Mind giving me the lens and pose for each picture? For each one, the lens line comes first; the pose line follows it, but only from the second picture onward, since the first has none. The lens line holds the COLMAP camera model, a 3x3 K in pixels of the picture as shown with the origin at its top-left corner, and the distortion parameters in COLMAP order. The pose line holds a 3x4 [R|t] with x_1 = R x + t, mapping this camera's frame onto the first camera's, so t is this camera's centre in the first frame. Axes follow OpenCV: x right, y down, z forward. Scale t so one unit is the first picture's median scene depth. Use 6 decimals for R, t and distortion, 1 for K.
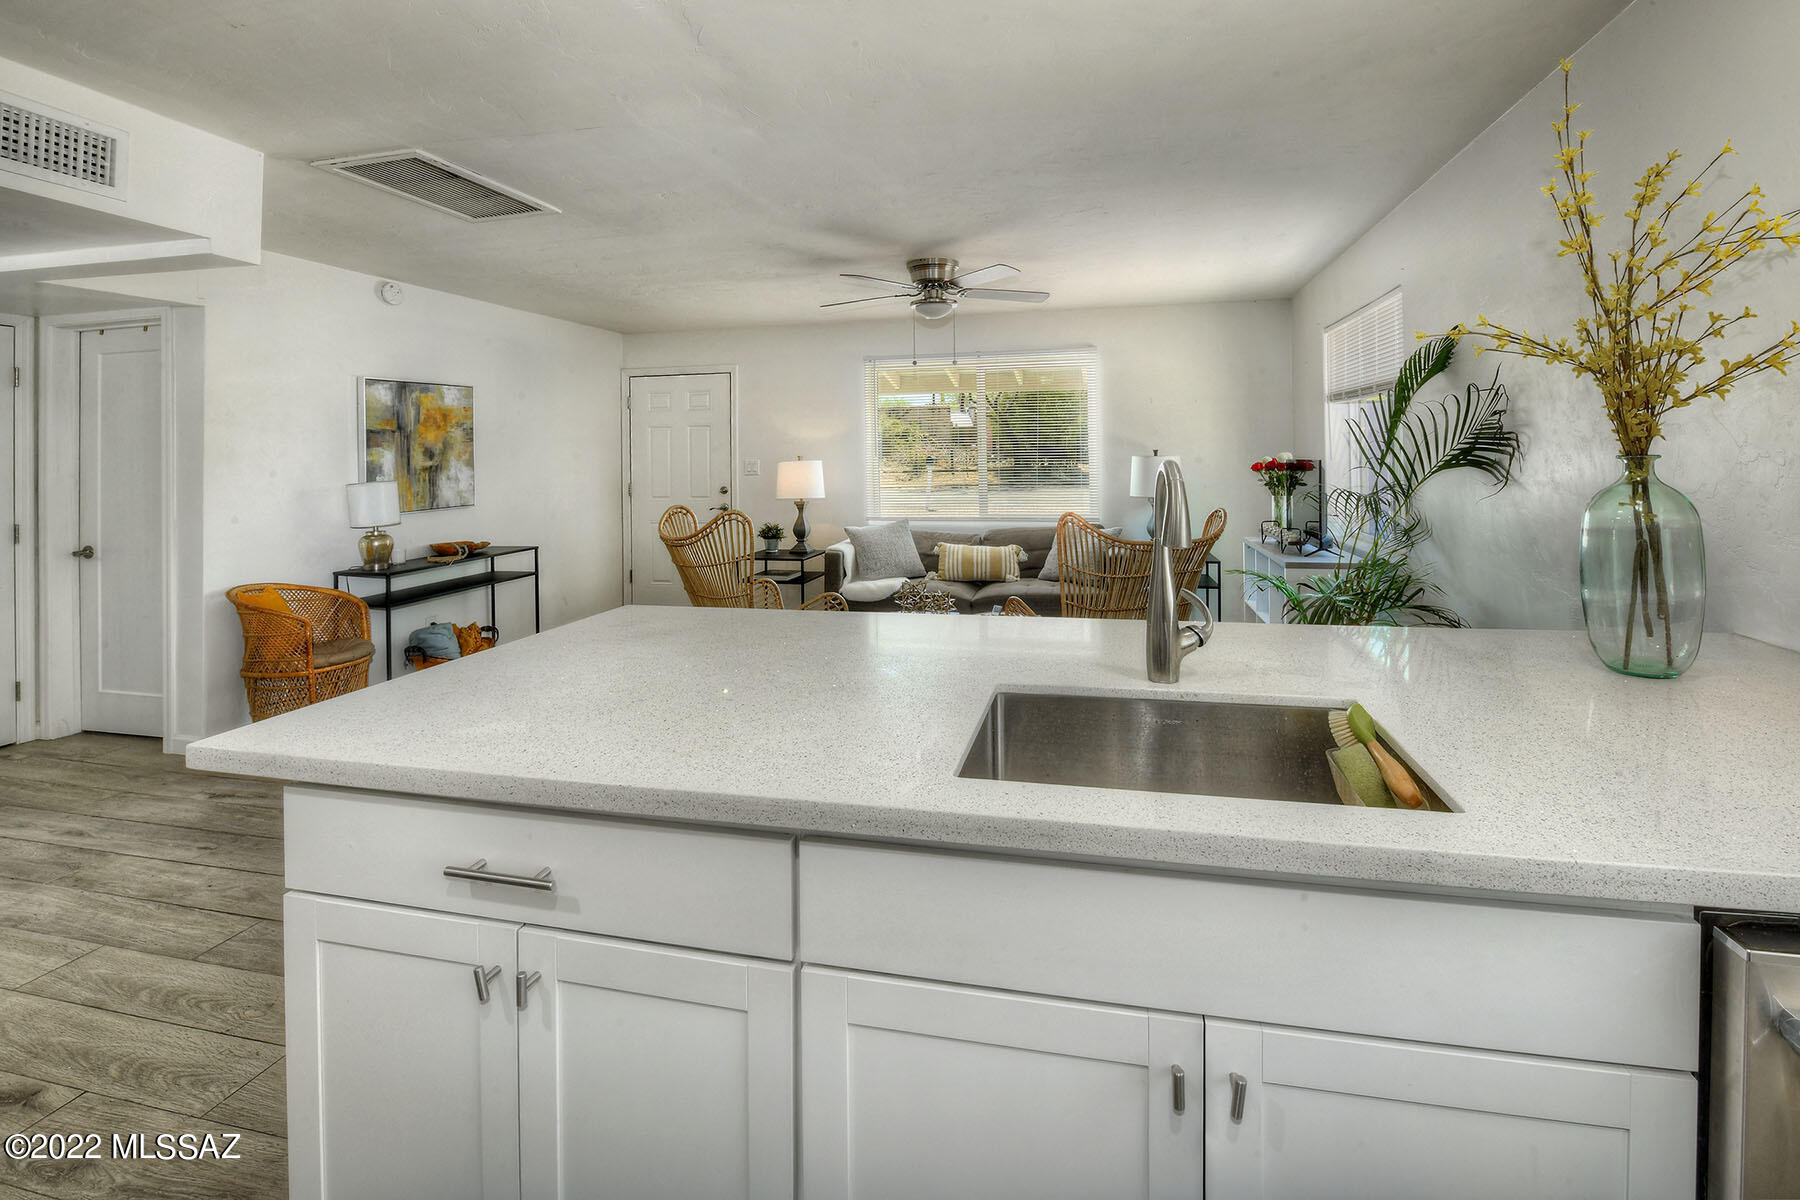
lens RADIAL K [[789.5, 0, 898.7], [0, 789.5, 589.7], [0, 0, 1]] dist [-0.024277, -0.000532]
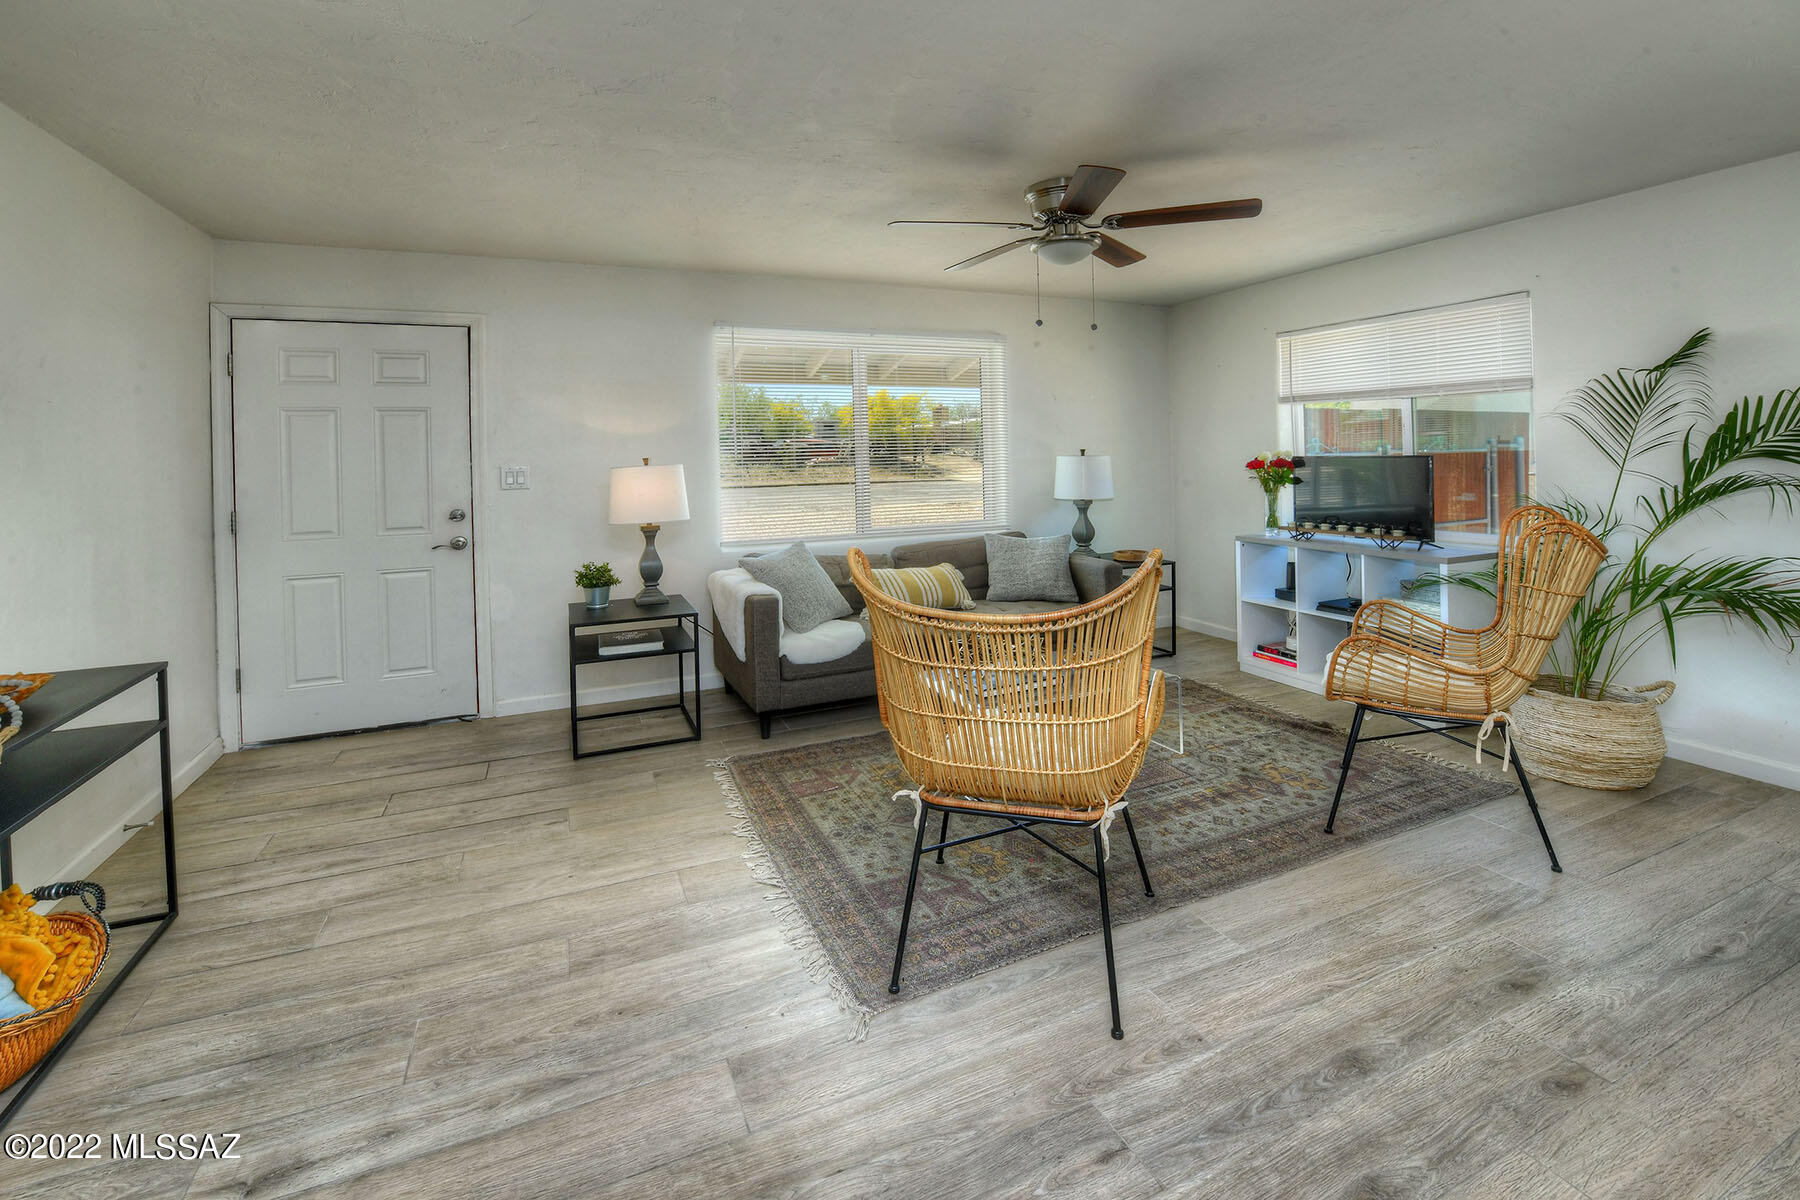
lens RADIAL K [[740.5, 0, 891.7], [0, 740.5, 604.6], [0, 0, 1]] dist [-0.001049, -0.000006]
pose [[0.799218, -0.118890, 0.589165, -0.336982], [0.105788, 0.992764, 0.056830, -0.058865], [-0.591658, 0.016907, 0.806012, 0.354852]]
